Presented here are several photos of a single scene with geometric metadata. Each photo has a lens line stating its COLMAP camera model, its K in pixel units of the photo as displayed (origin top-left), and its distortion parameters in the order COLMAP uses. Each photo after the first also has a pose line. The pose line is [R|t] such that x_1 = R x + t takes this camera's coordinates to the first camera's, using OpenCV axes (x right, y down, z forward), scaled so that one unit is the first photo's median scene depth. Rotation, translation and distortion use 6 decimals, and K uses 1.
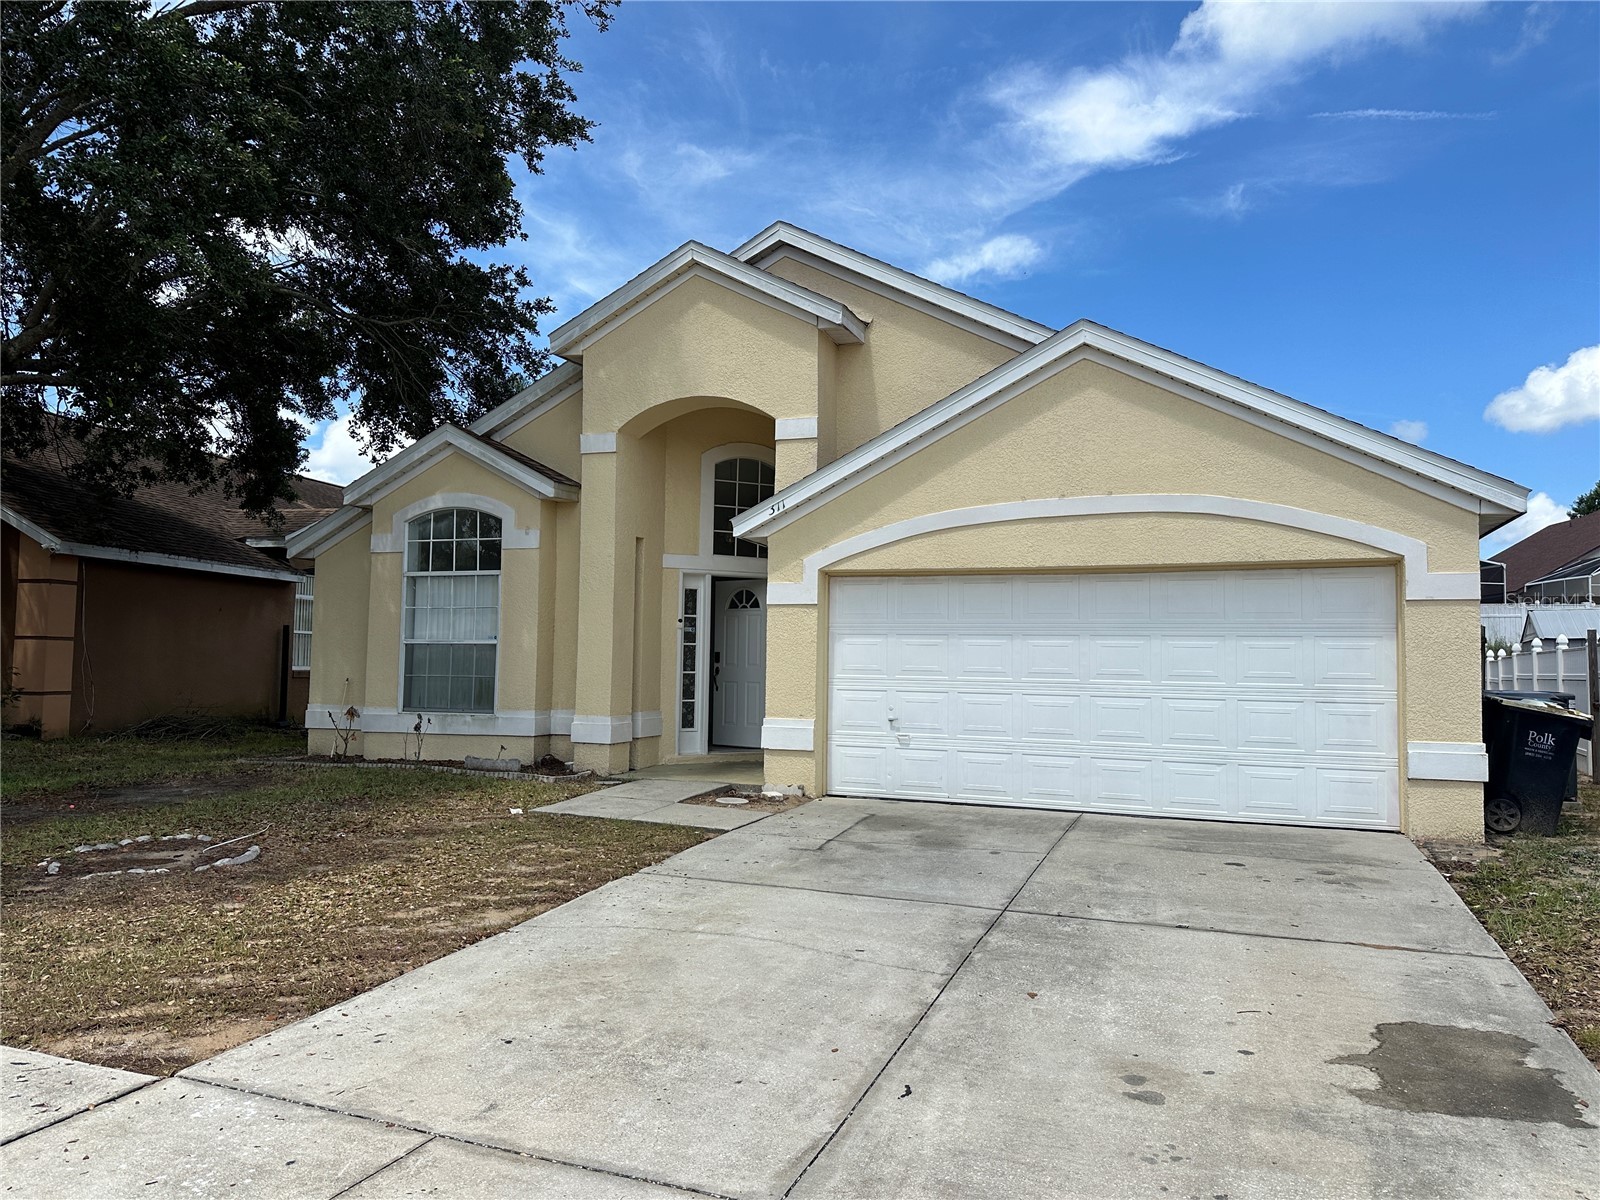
lens RADIAL K [[1111.4, 0, 820.4], [0, 1111.4, 599.0], [0, 0, 1]] dist [0.062540, -0.081461]
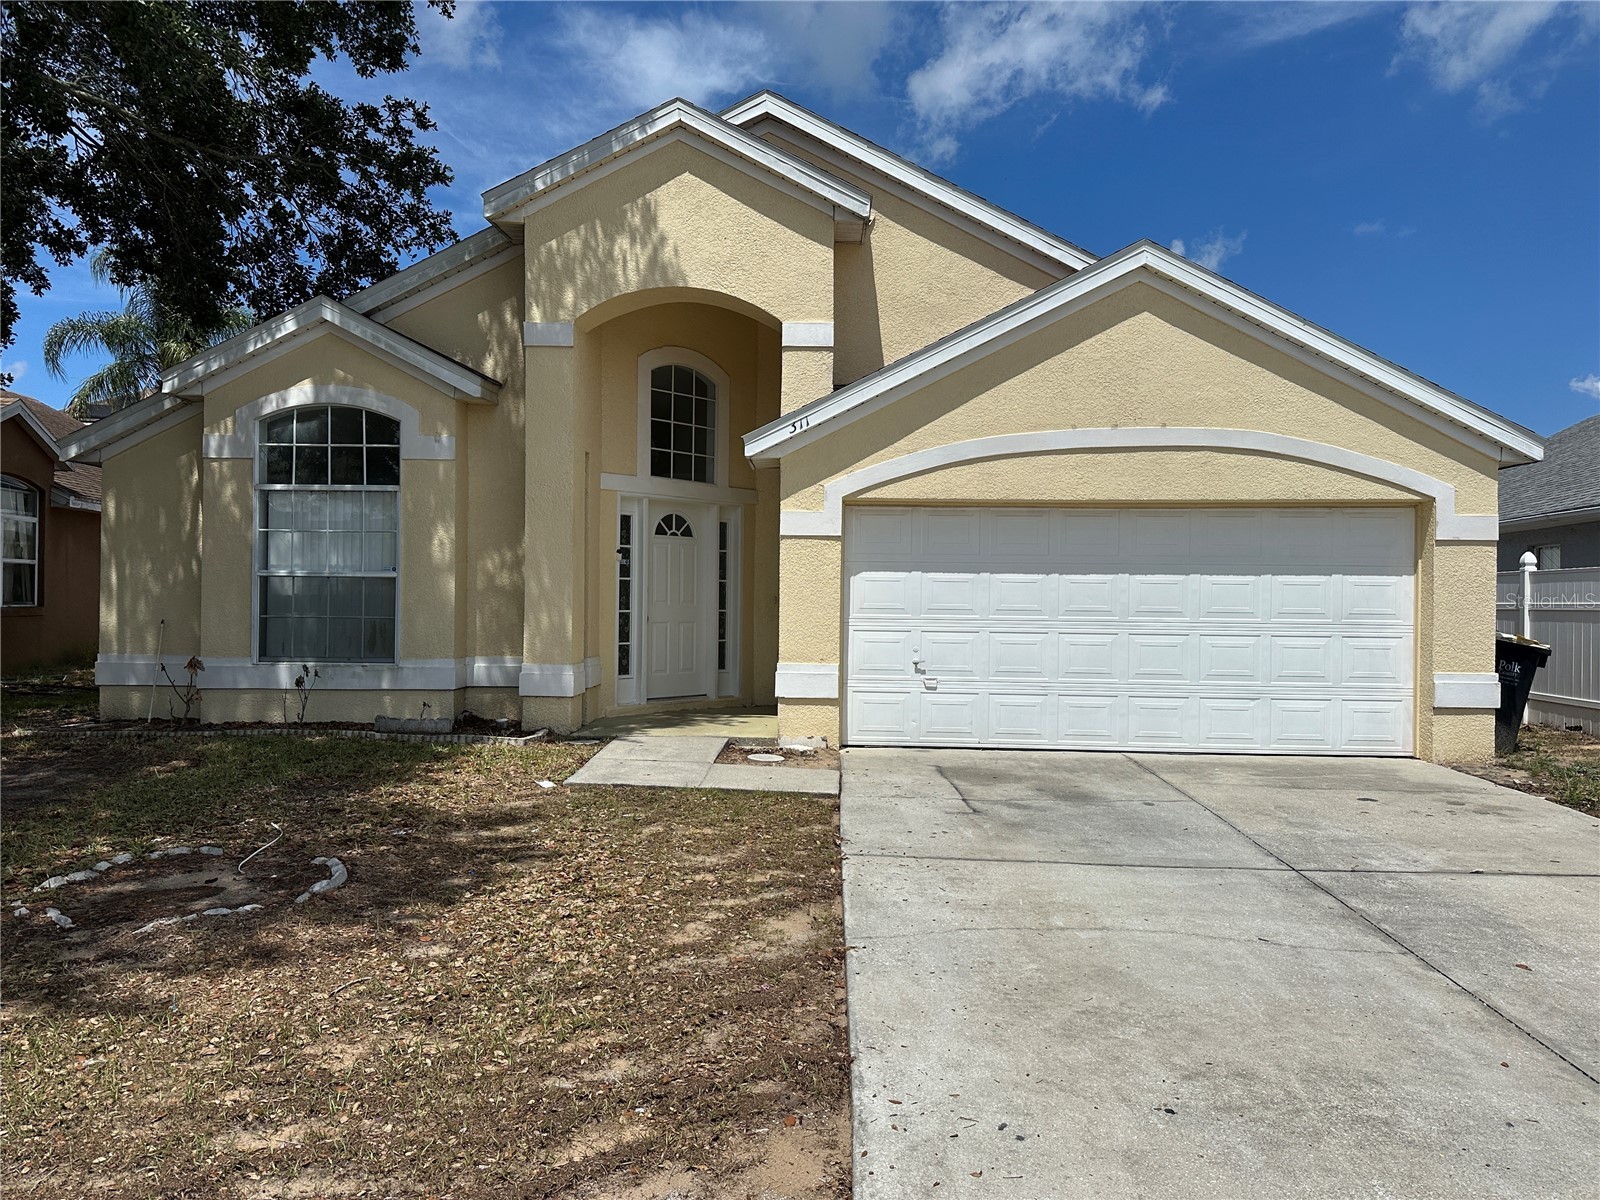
lens RADIAL K [[1111.4, 0, 820.4], [0, 1111.4, 599.0], [0, 0, 1]] dist [0.062540, -0.081461]
pose [[0.944786, -0.003046, 0.327674, -0.323250], [-0.017357, 0.998088, 0.059323, 0.003072], [-0.327228, -0.061735, 0.942926, 0.164364]]
